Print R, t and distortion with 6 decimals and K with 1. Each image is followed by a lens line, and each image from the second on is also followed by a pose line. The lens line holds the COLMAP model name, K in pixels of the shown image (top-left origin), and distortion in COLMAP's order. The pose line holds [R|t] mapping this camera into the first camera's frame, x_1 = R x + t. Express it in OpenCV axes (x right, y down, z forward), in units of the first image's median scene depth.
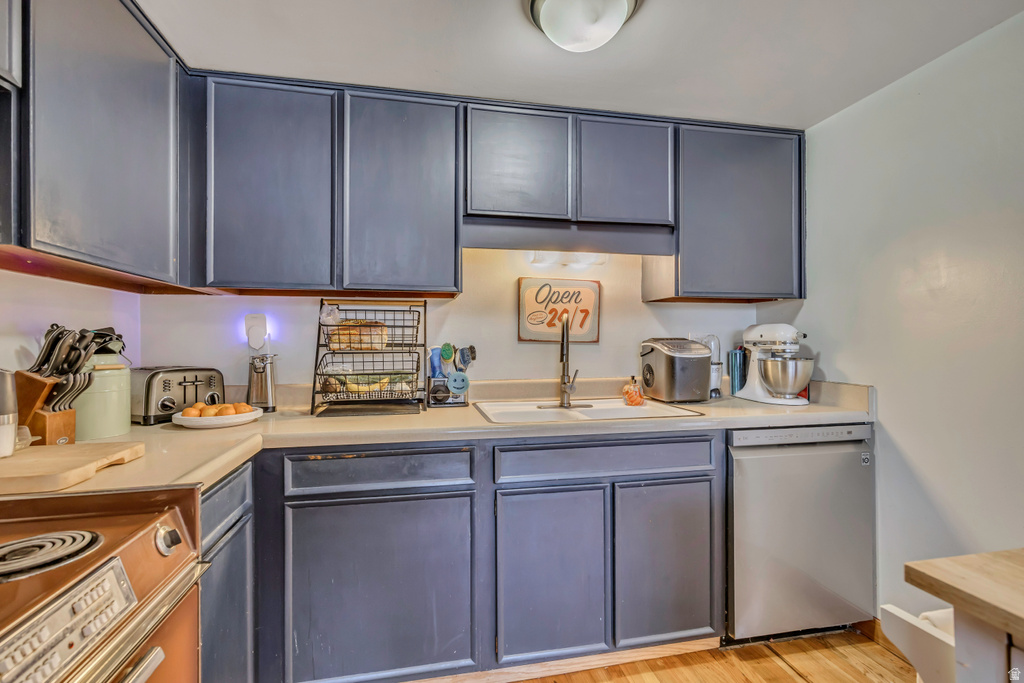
lens RADIAL K [[468.9, 0, 512.0], [0, 468.9, 341.5], [0, 0, 1]] dist [0.001921, 0.000891]
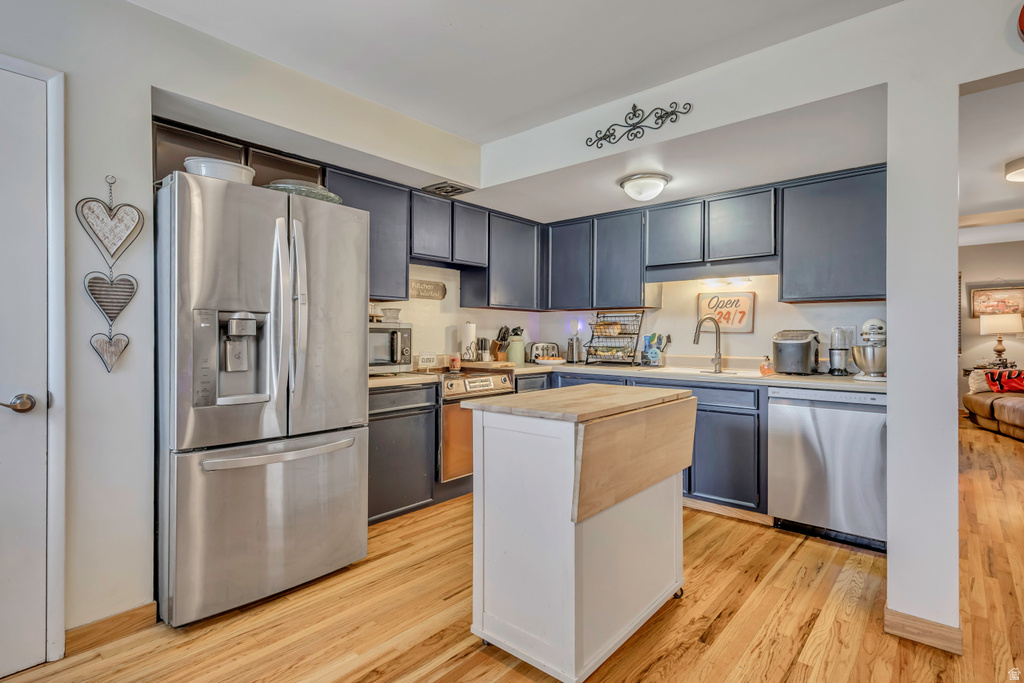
lens RADIAL K [[468.9, 0, 512.0], [0, 468.9, 341.5], [0, 0, 1]] dist [0.001921, 0.000891]
pose [[0.617577, 0.017753, -0.786310, 1.052323], [-0.006210, 0.999824, 0.017695, 0.008260], [0.786486, -0.006045, 0.617579, -0.613479]]
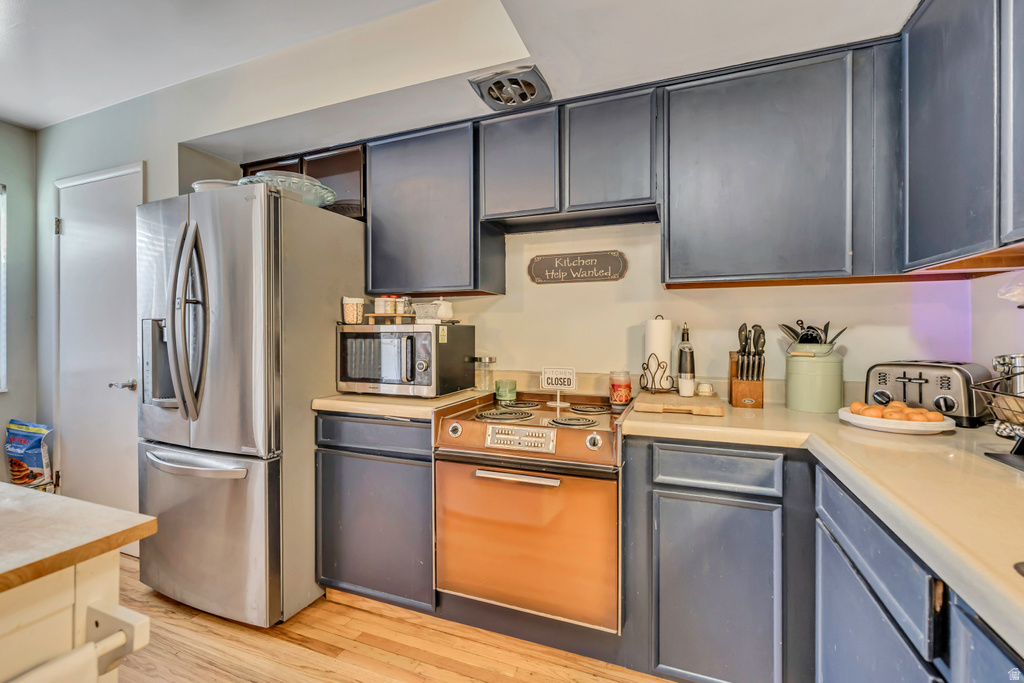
lens RADIAL K [[445.4, 0, 513.7], [0, 445.4, 334.2], [0, 0, 1]] dist [0.000314, 0.000017]
pose [[-0.515285, 0.008091, -0.856981, 0.388918], [0.003053, 0.999966, 0.007605, -0.006704], [0.857014, 0.001302, -0.515292, 0.711243]]
